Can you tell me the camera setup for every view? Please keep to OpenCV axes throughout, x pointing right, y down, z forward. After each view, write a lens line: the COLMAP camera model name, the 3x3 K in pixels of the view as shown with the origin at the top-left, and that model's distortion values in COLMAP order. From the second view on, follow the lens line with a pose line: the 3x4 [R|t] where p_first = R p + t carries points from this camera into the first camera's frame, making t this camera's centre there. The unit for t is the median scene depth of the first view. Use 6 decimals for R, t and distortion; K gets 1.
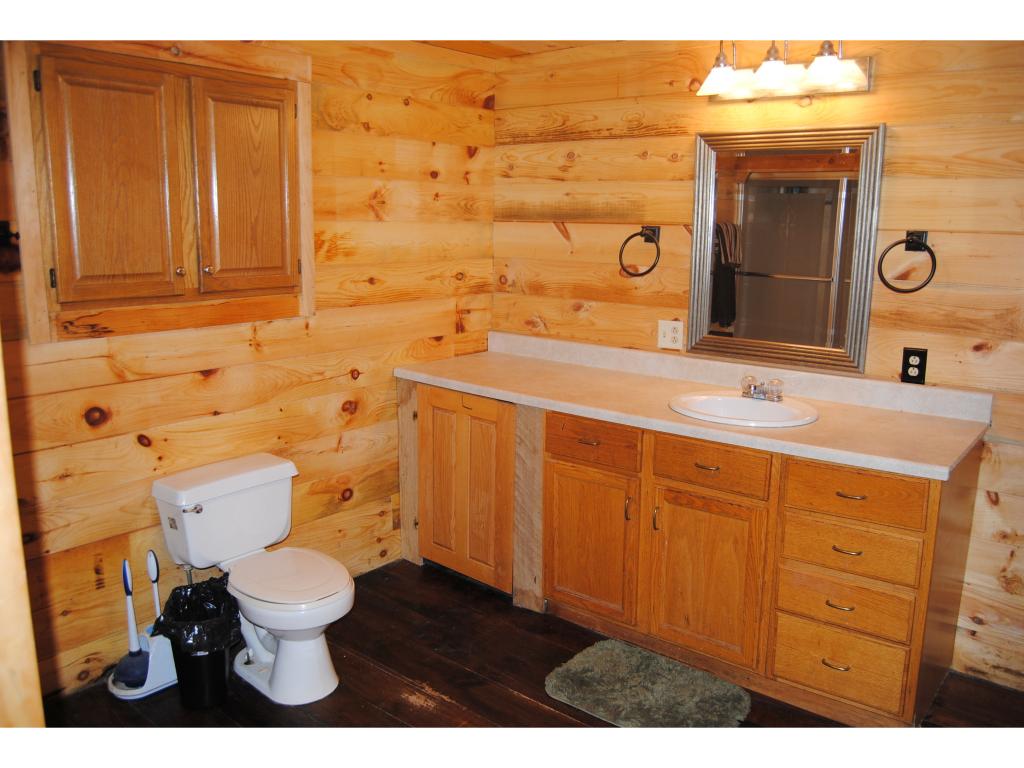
lens RADIAL K [[808.1, 0, 524.5], [0, 808.1, 399.7], [0, 0, 1]] dist [-0.095447, 0.039167]
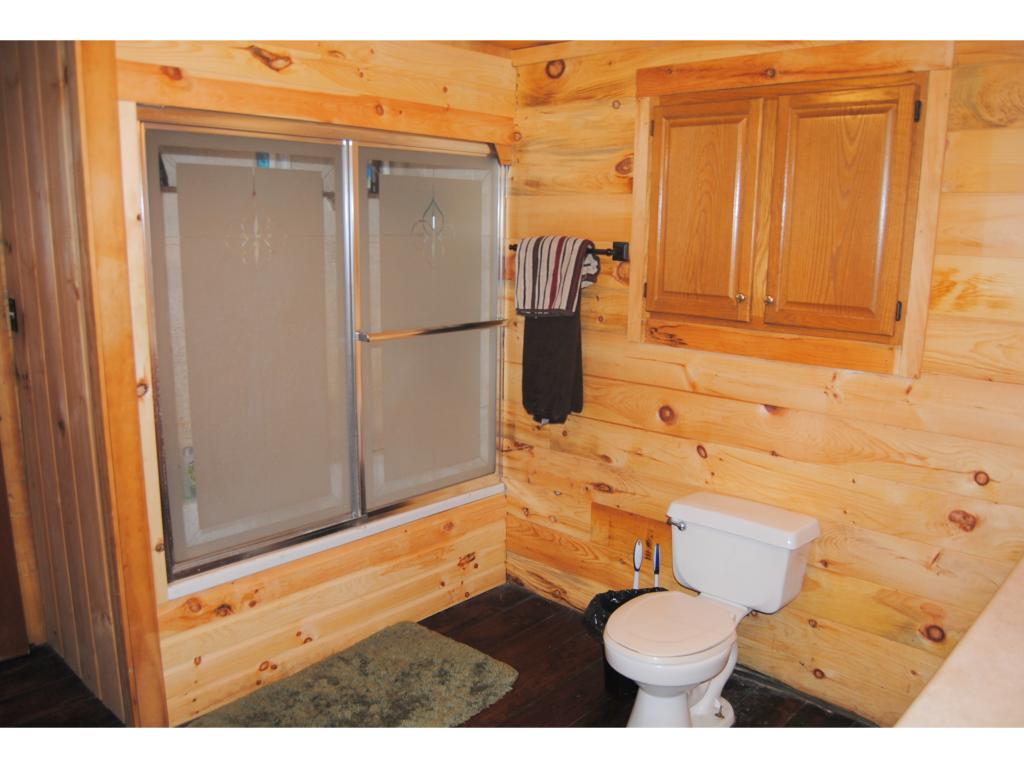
lens RADIAL K [[808.1, 0, 524.5], [0, 808.1, 399.7], [0, 0, 1]] dist [-0.095447, 0.039167]
pose [[-0.056519, 0.191643, -0.979836, 0.474654], [-0.232636, 0.951863, 0.199591, -0.143920], [0.970920, 0.239226, -0.009215, 0.631300]]
